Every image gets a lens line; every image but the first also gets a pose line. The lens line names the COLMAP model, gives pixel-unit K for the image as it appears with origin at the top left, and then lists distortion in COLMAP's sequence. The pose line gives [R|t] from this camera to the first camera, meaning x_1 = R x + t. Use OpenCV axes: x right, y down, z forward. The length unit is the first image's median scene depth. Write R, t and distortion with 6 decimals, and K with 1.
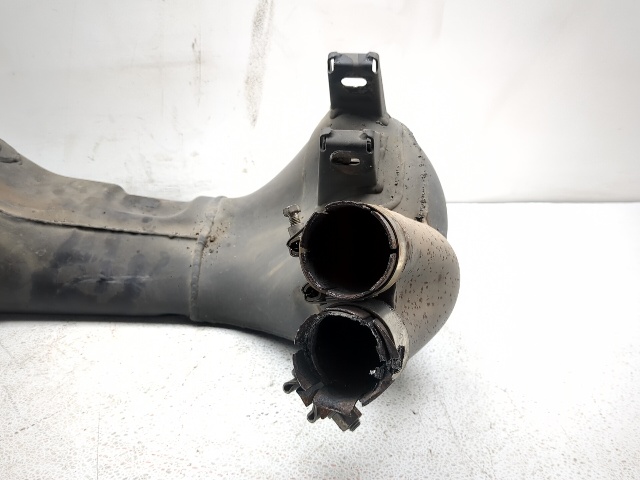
lens RADIAL K [[565.8, 0, 317.7], [0, 565.8, 241.3], [0, 0, 1]] dist [0.029411, 0.000000]
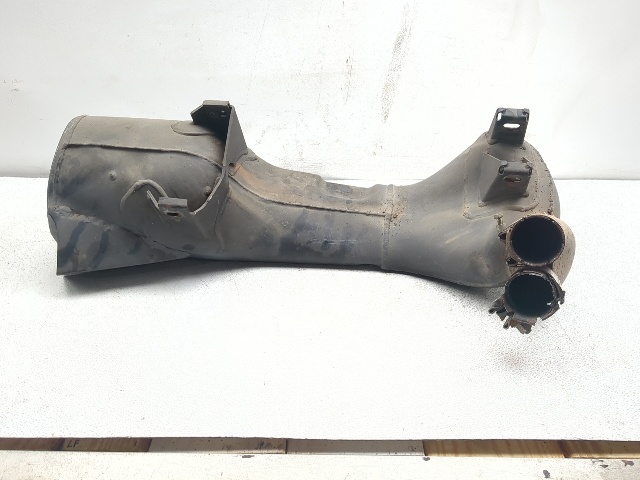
lens RADIAL K [[565.8, 0, 318.0], [0, 565.8, 239.6], [0, 0, 1]] dist [0.029411, 0.000000]
pose [[0.999883, 0.015216, -0.001714, -0.393712], [-0.014920, 0.993318, 0.114442, -0.113395], [0.003444, -0.114403, 0.993428, -0.523419]]
